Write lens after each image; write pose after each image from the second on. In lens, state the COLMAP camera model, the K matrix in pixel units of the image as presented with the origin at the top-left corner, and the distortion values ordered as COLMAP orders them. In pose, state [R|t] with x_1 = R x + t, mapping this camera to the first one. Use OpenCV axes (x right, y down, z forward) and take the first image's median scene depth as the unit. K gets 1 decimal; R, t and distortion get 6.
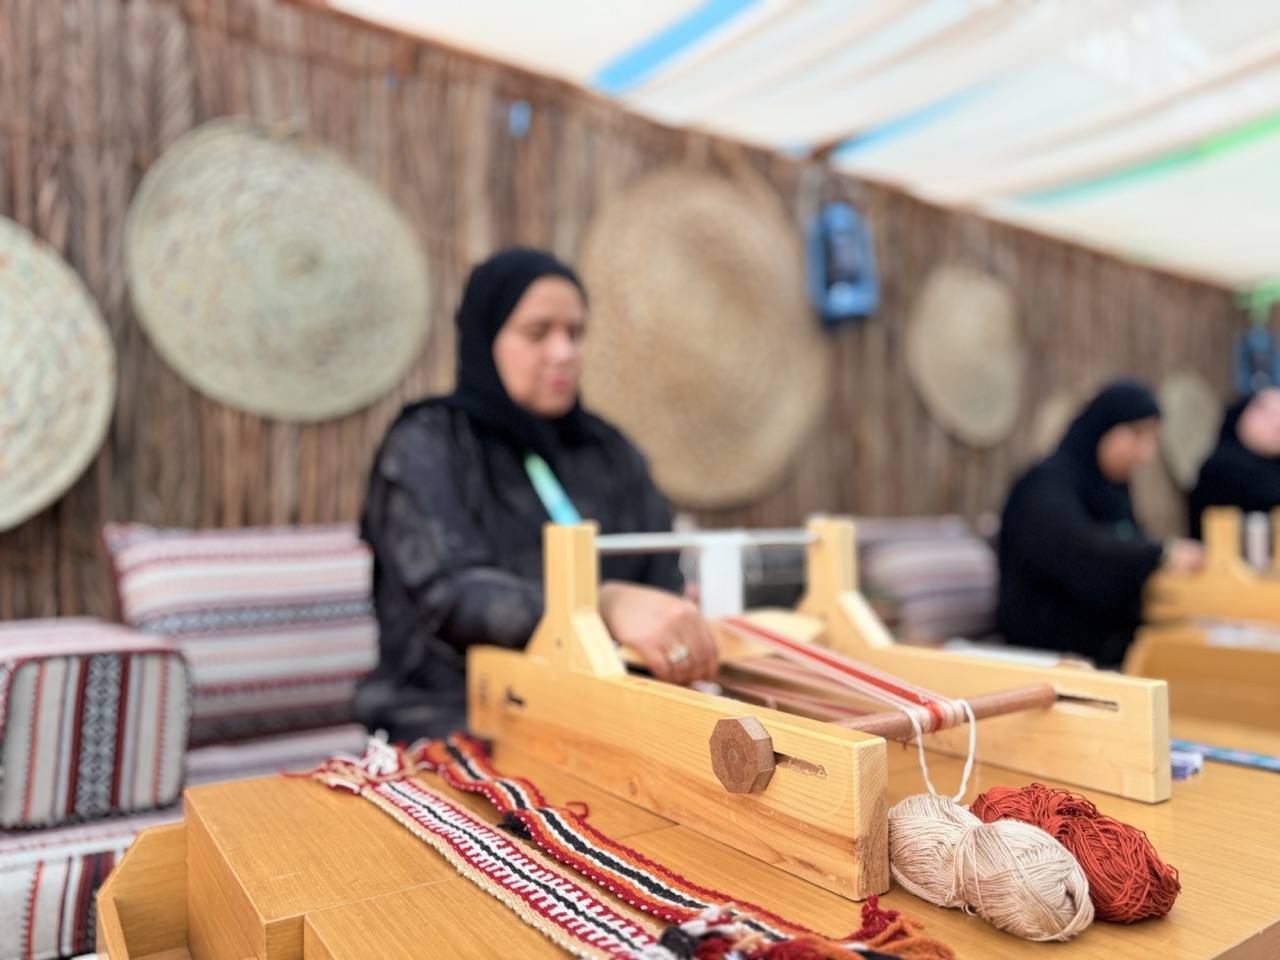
lens RADIAL K [[895.3, 0, 636.4], [0, 895.3, 506.2], [0, 0, 1]] dist [-0.001967, -0.001083]
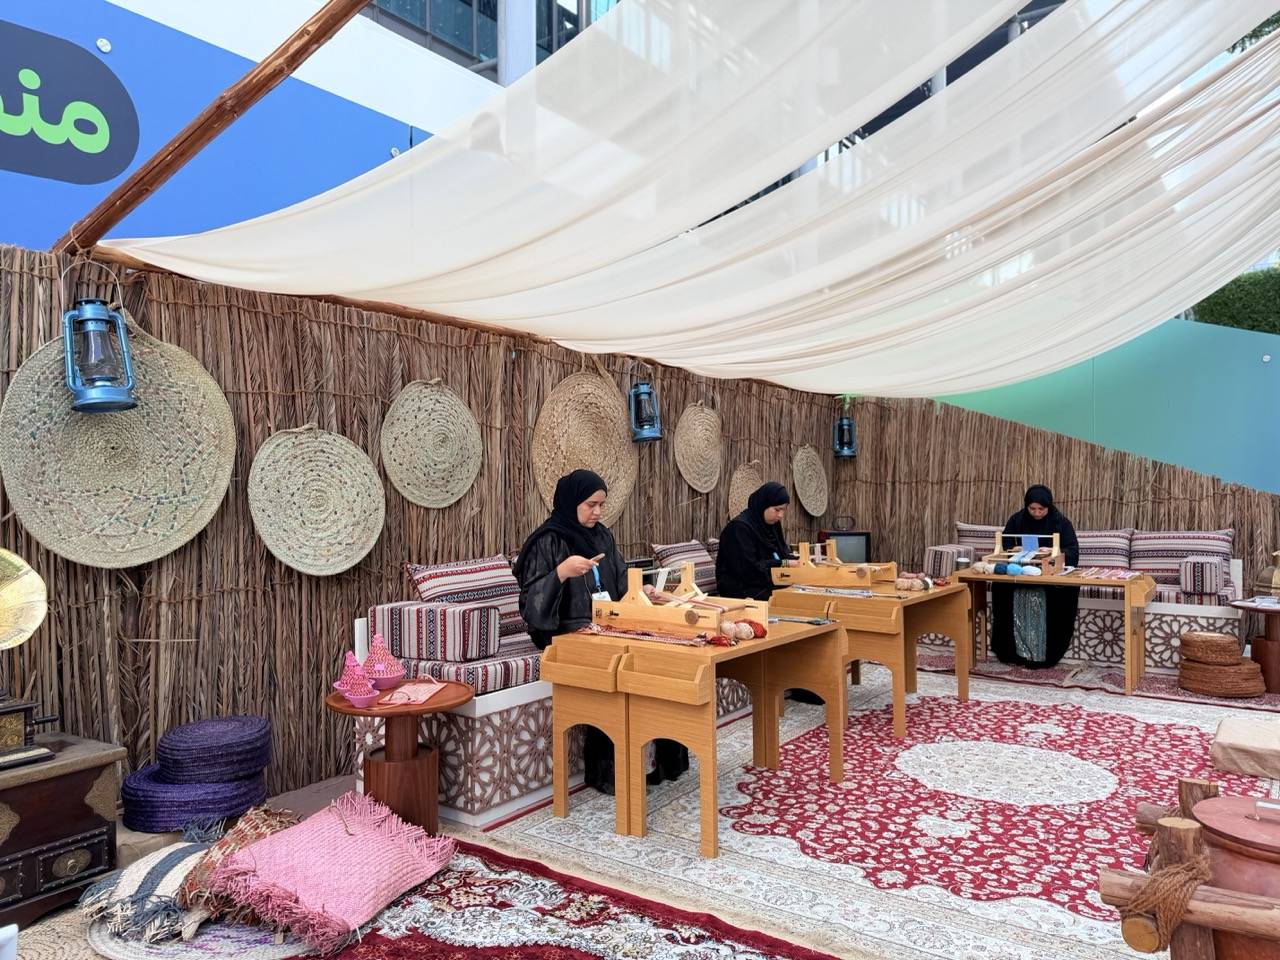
lens RADIAL K [[868.8, 0, 640.0], [0, 868.8, 480.0], [0, 0, 1]] dist [0.002450, -0.000127]
pose [[0.945694, 0.003849, 0.325036, -0.608623], [-0.002232, 0.999983, -0.005345, -0.161457], [-0.325051, 0.004330, 0.945687, -1.229738]]
